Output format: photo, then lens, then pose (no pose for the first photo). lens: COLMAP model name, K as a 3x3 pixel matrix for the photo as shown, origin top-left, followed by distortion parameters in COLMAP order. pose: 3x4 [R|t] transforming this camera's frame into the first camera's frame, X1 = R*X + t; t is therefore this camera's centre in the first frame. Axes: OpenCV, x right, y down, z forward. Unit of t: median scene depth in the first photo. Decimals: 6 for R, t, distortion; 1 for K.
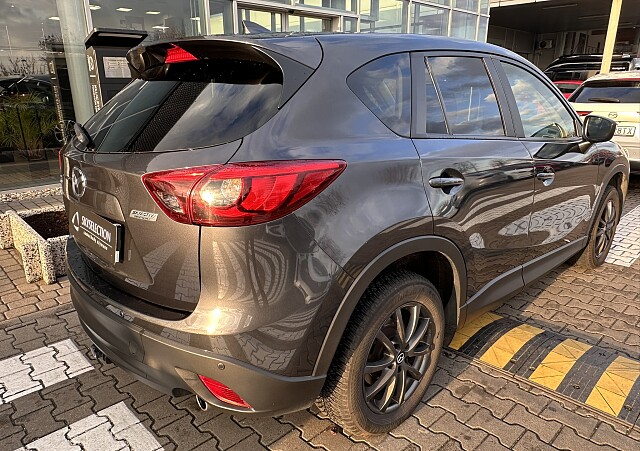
lens RADIAL K [[452.5, 0, 317.9], [0, 452.5, 223.1], [0, 0, 1]] dist [0.011248, 0.000350]
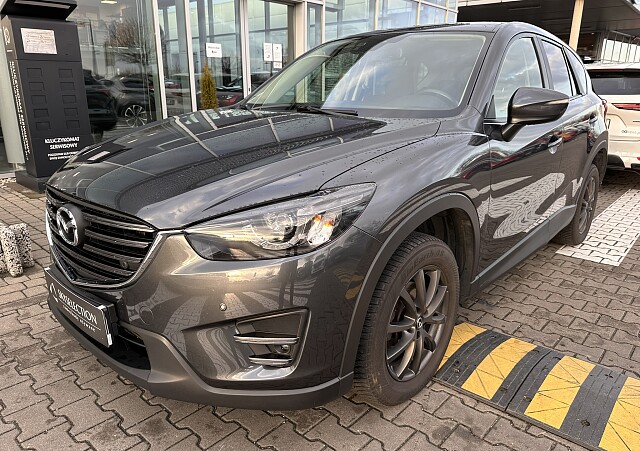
lens RADIAL K [[452.5, 0, 321.4], [0, 452.5, 227.8], [0, 0, 1]] dist [0.011248, 0.000350]
pose [[0.997460, -0.007365, 0.070846, 0.048208], [0.006945, 0.999957, 0.006174, 0.014175], [-0.070888, -0.005666, 0.997468, 0.186490]]
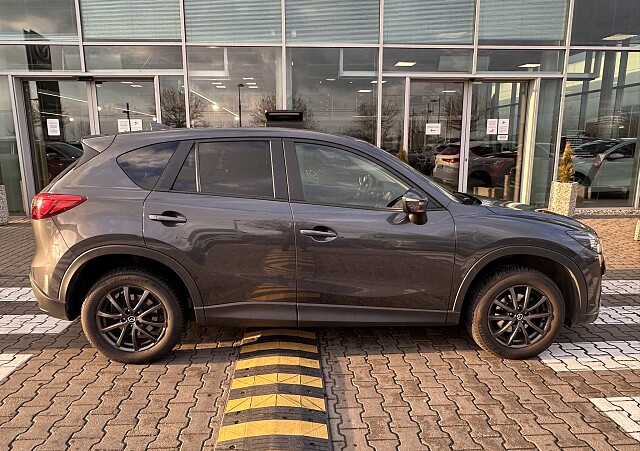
lens RADIAL K [[452.5, 0, 320.4], [0, 452.5, 226.1], [0, 0, 1]] dist [0.011248, 0.000350]
pose [[0.776481, 0.123453, -0.617929, 1.026107], [-0.189946, 0.980865, -0.042721, -0.060450], [0.600830, 0.150545, 0.785073, 0.040306]]
